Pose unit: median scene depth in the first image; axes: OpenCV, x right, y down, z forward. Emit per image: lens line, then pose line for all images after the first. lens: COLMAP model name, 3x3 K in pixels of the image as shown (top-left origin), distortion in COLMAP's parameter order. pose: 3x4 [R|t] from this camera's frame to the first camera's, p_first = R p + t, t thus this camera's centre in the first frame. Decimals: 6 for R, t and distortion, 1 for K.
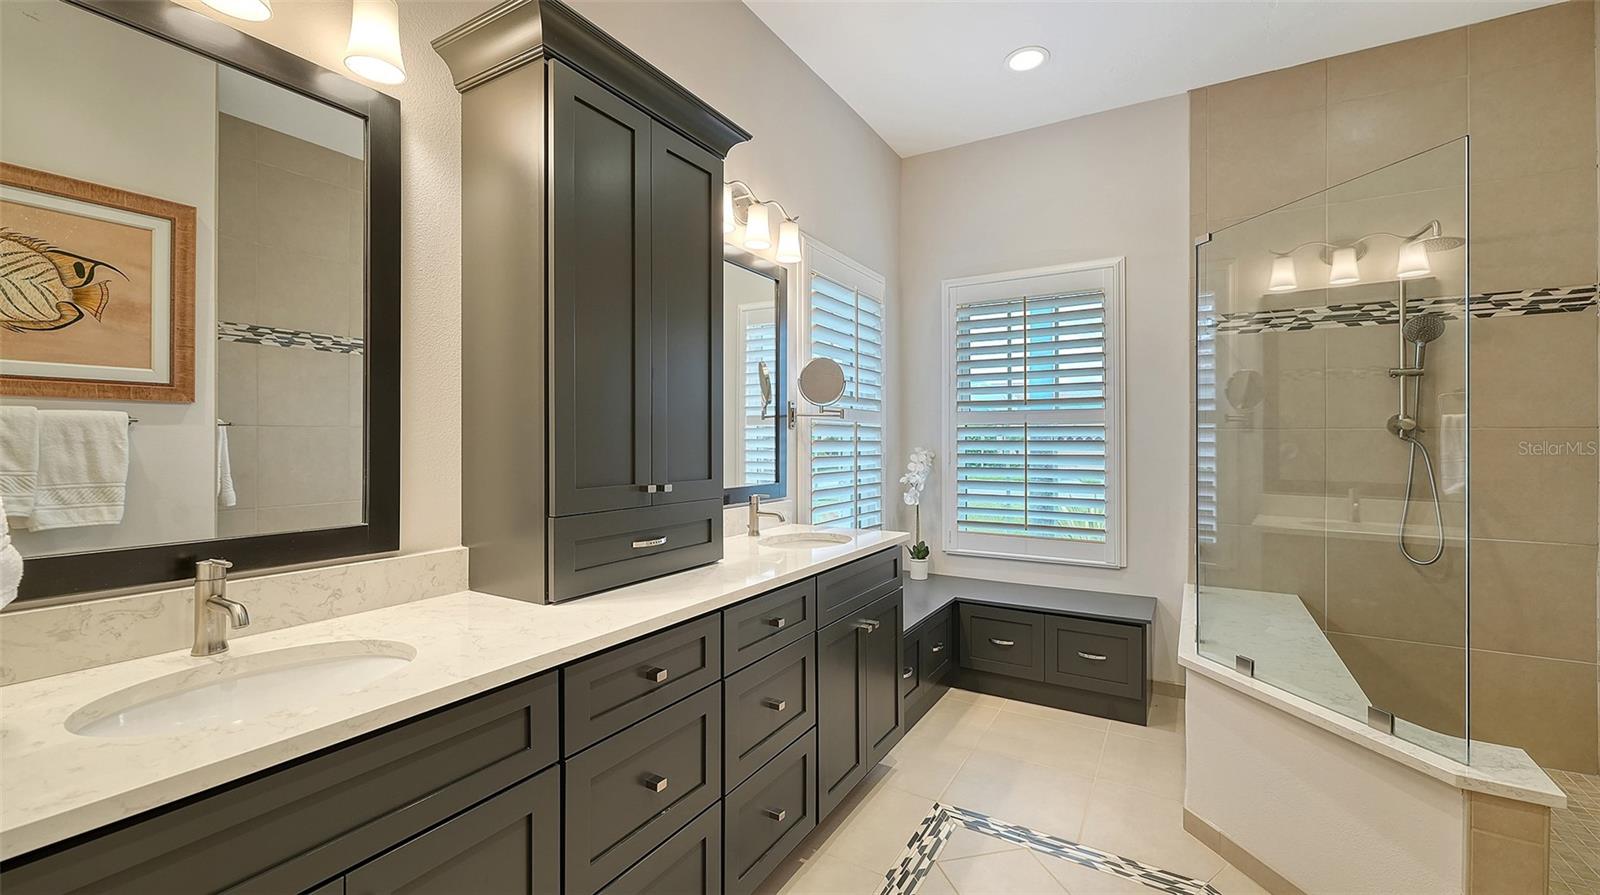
lens RADIAL K [[653.2, 0, 793.9], [0, 653.2, 435.5], [0, 0, 1]] dist [0.001477, -0.000393]
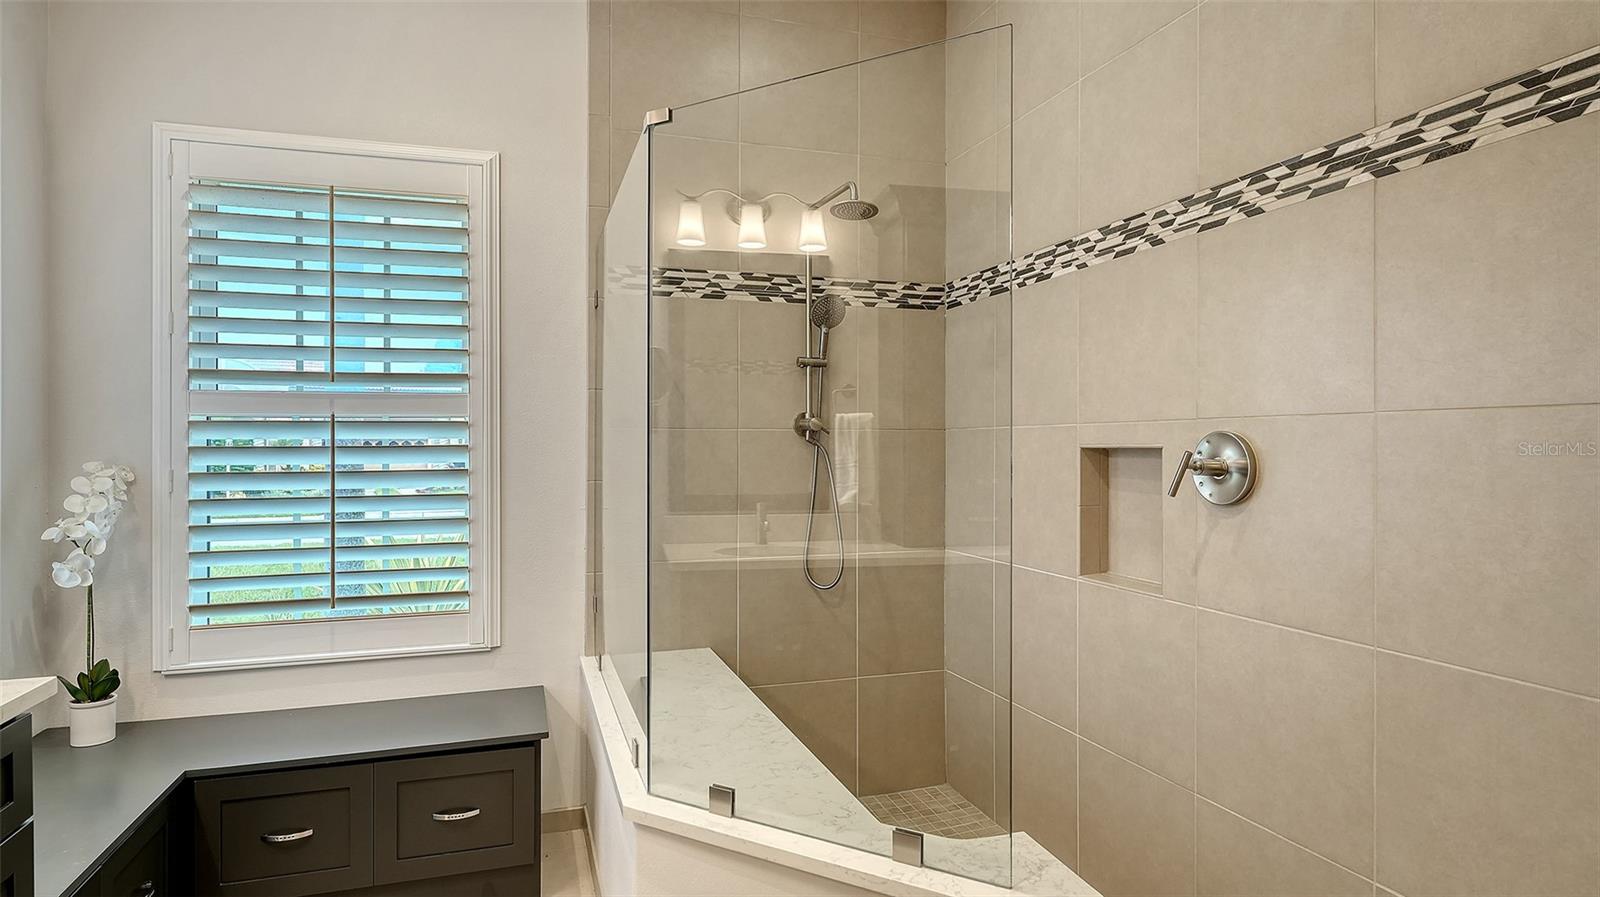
lens RADIAL K [[910.3, 0, 797.0], [0, 910.3, 433.6], [0, 0, 1]] dist [-0.000814, -0.005820]
pose [[0.667659, 0.004215, 0.744455, 0.050001], [-0.000231, 0.999985, -0.005454, 0.001360], [-0.744467, 0.003470, 0.667650, 0.219209]]
